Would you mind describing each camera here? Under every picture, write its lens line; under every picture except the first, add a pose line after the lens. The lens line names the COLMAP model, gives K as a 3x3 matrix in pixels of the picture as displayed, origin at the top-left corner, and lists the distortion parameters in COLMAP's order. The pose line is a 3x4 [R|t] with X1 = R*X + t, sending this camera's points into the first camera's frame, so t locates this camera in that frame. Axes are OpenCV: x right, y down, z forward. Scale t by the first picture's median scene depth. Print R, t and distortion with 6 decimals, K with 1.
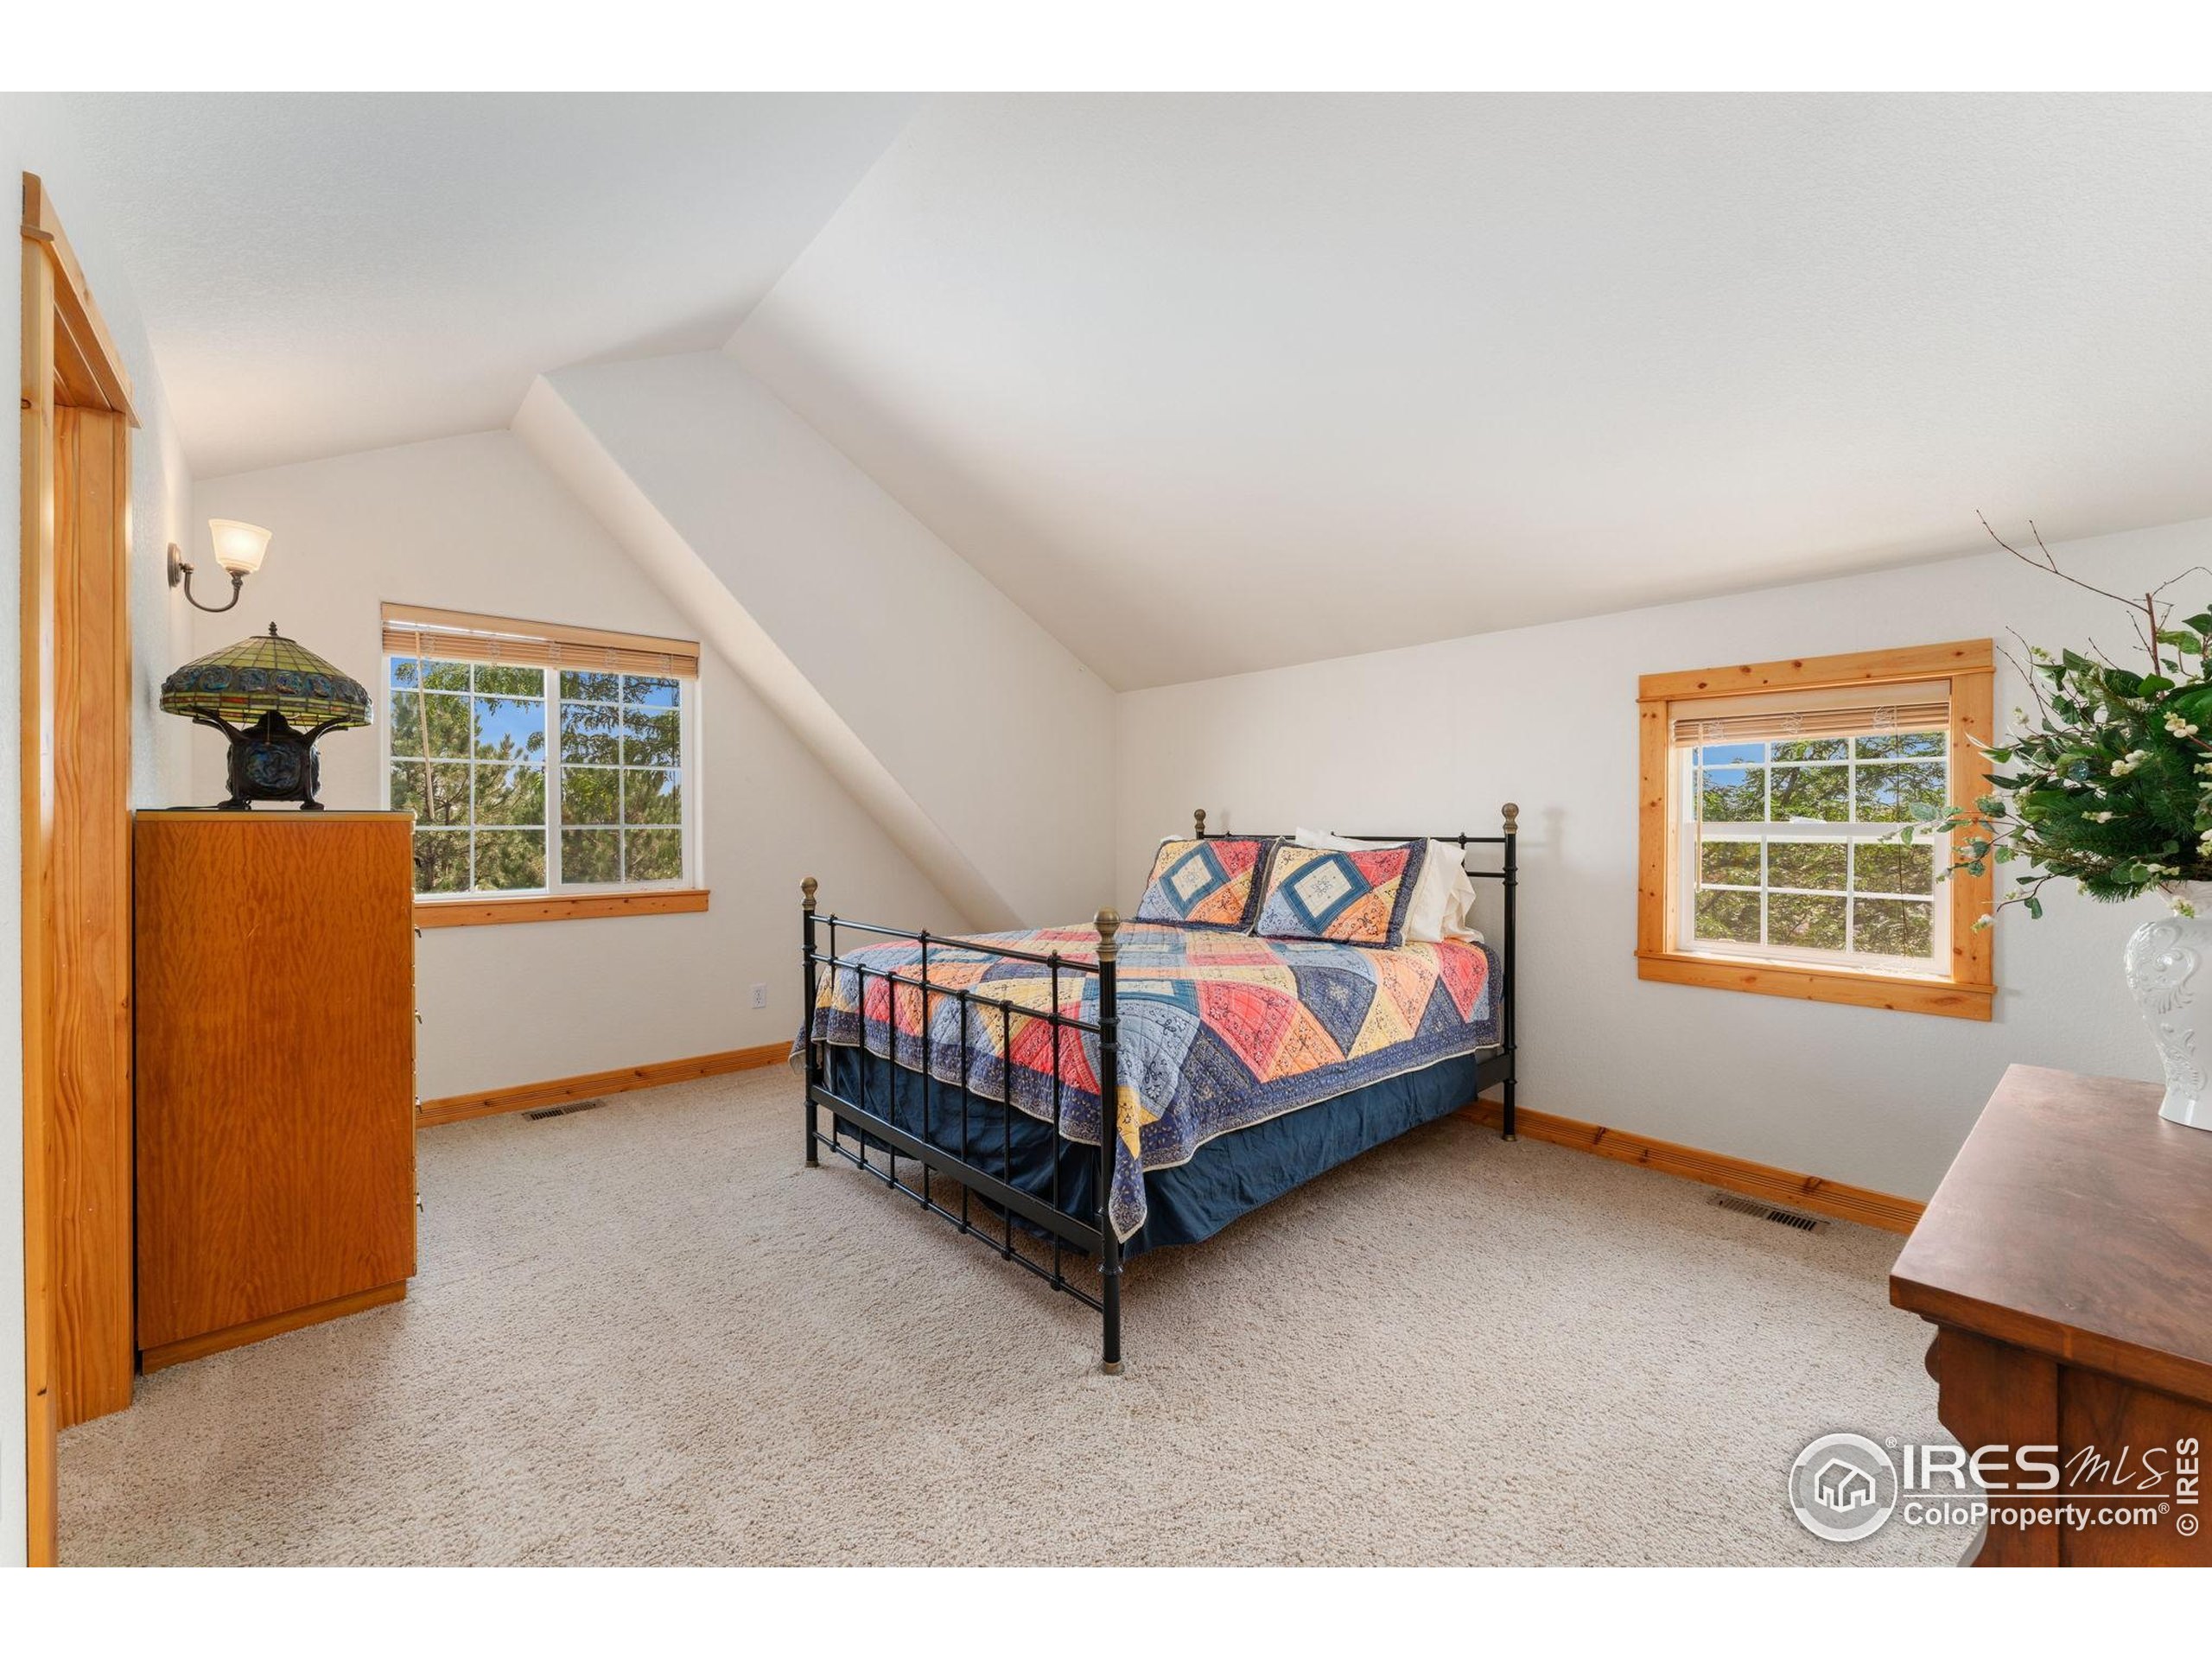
lens RADIAL K [[889.6, 0, 1103.1], [0, 889.6, 829.5], [0, 0, 1]] dist [0.003746, 0.000037]
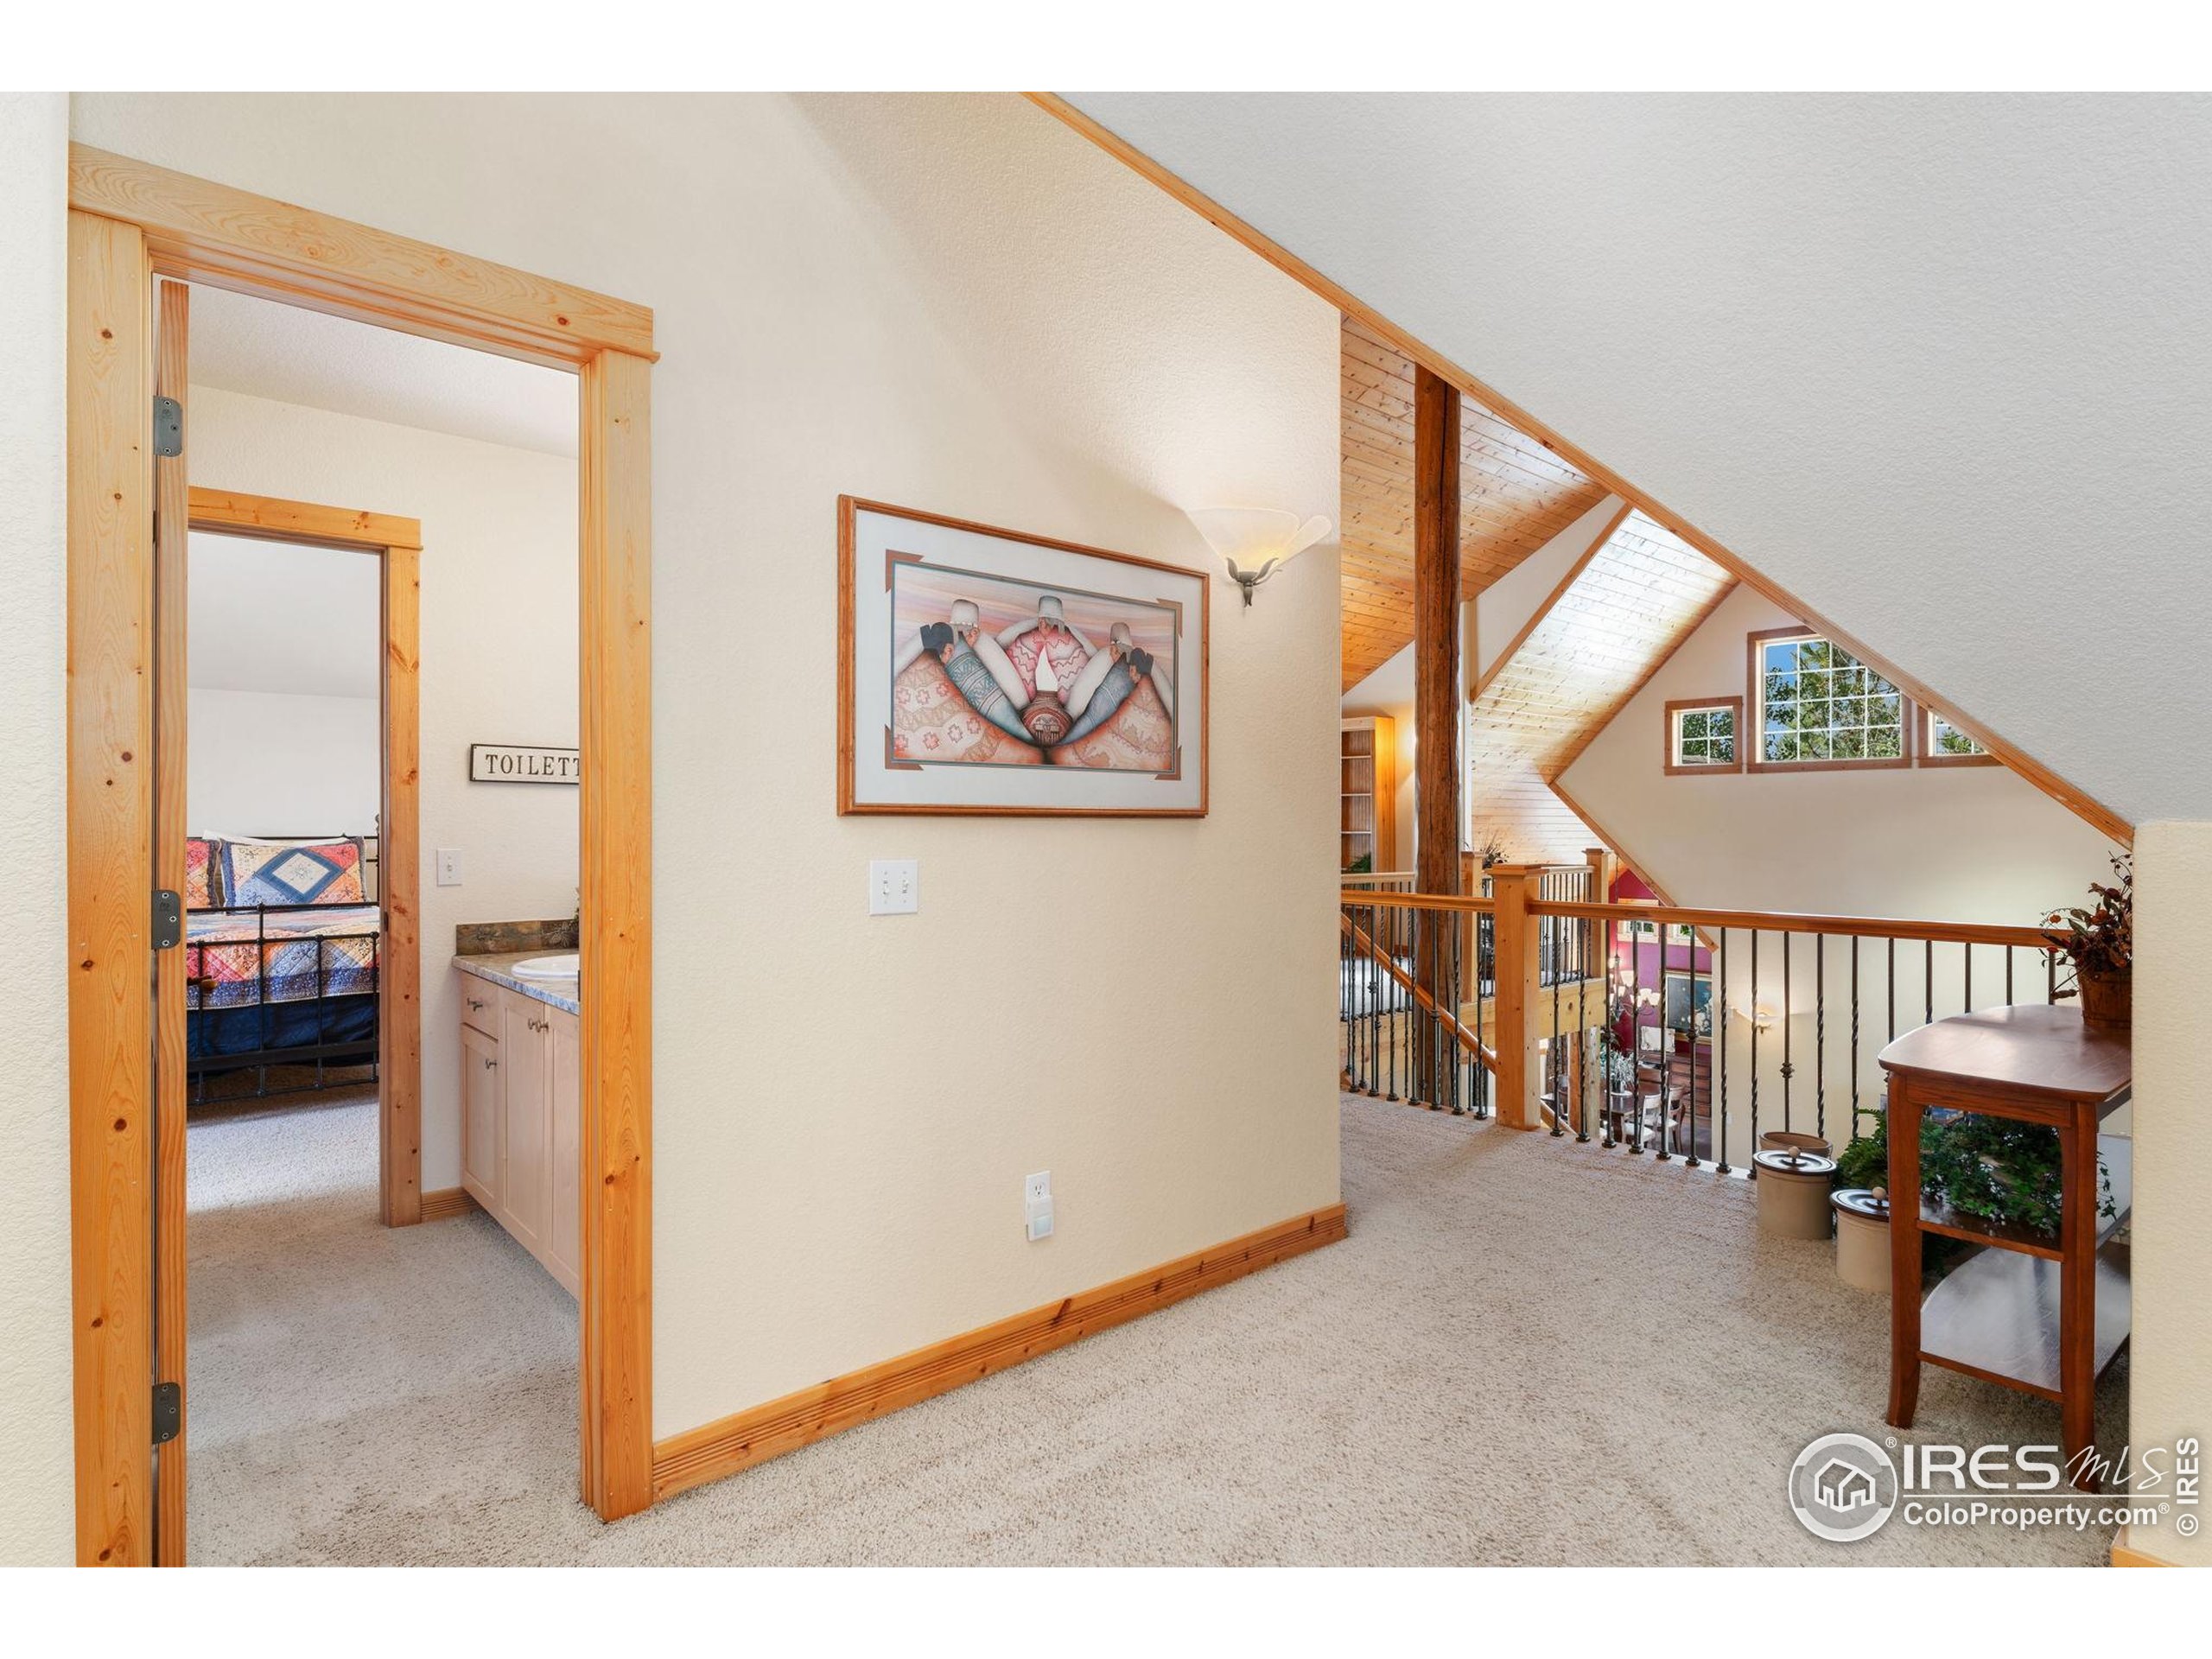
lens RADIAL K [[1170.7, 0, 1102.8], [0, 1170.7, 828.8], [0, 0, 1]] dist [0.002181, 0.000489]
pose [[0.001664, -0.001259, 0.999998, -2.018687], [0.004486, 0.999989, 0.001252, -0.000918], [-0.999989, 0.004484, 0.001669, -0.343437]]
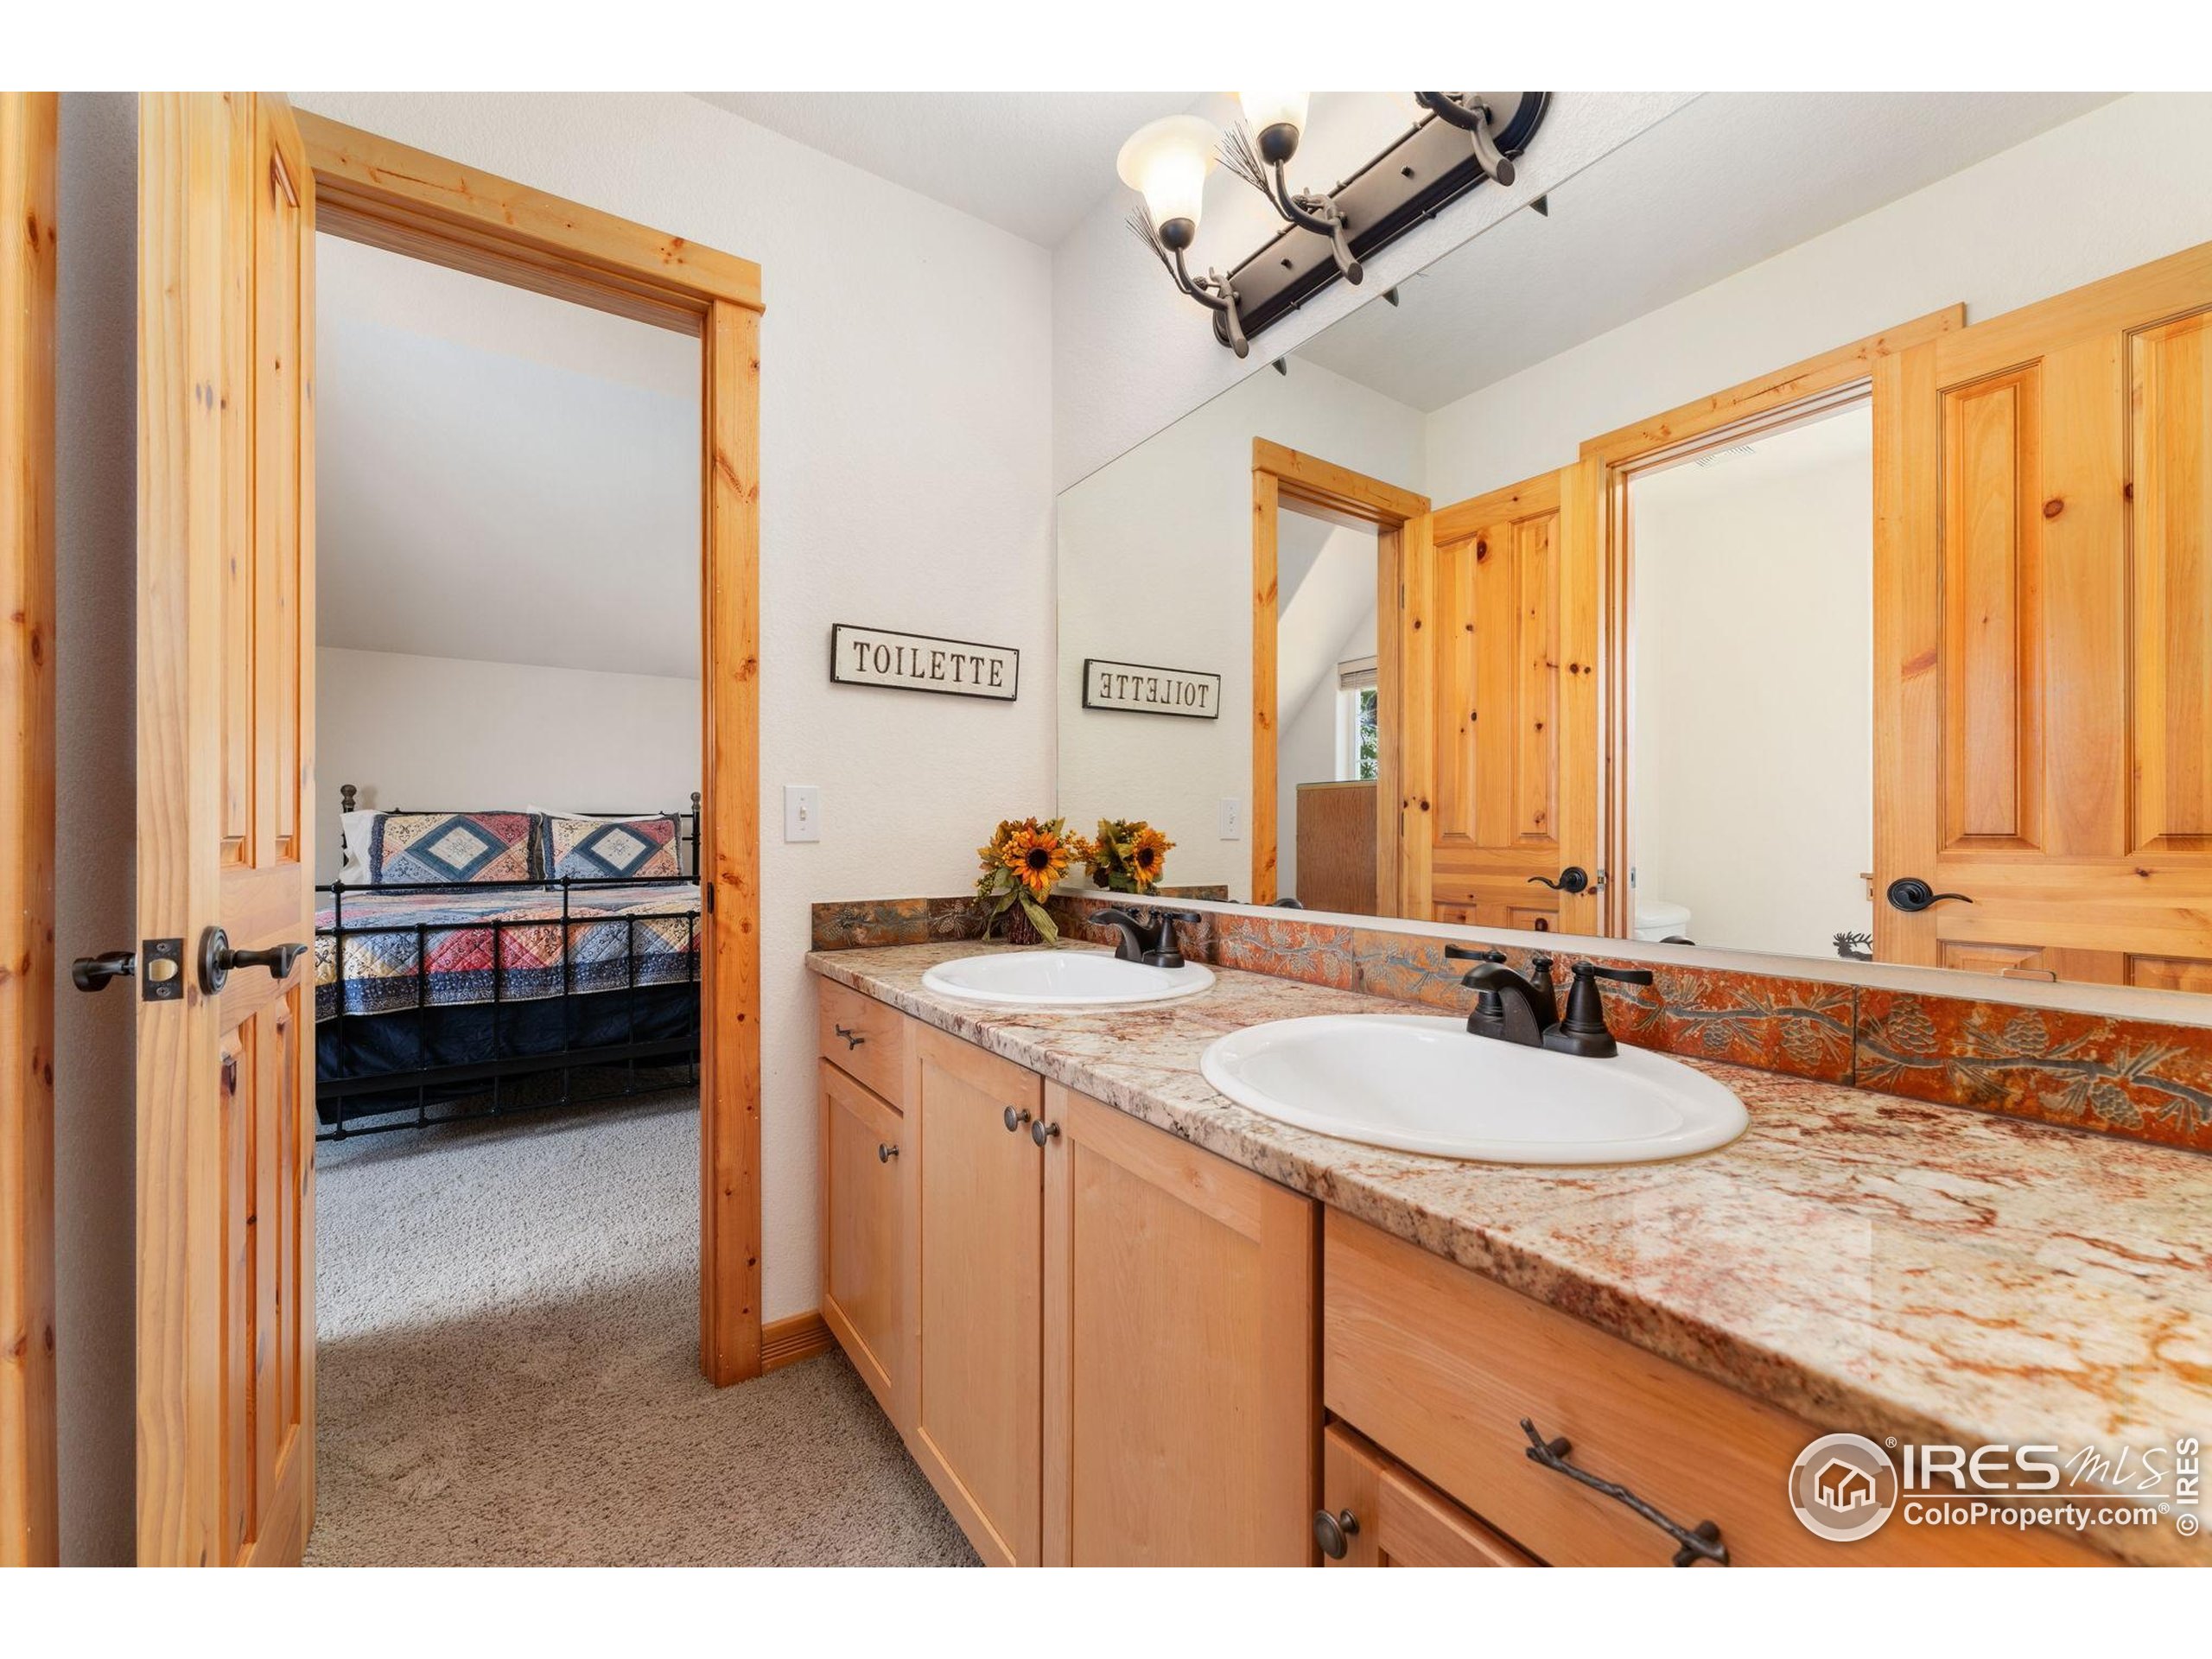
lens RADIAL K [[889.6, 0, 1102.9], [0, 889.6, 830.6], [0, 0, 1]] dist [0.003746, 0.000037]
pose [[0.122089, 0.002632, 0.992516, -1.272017], [0.005870, 0.999977, -0.003373, 0.059539], [-0.992502, 0.006238, 0.122071, 0.126245]]
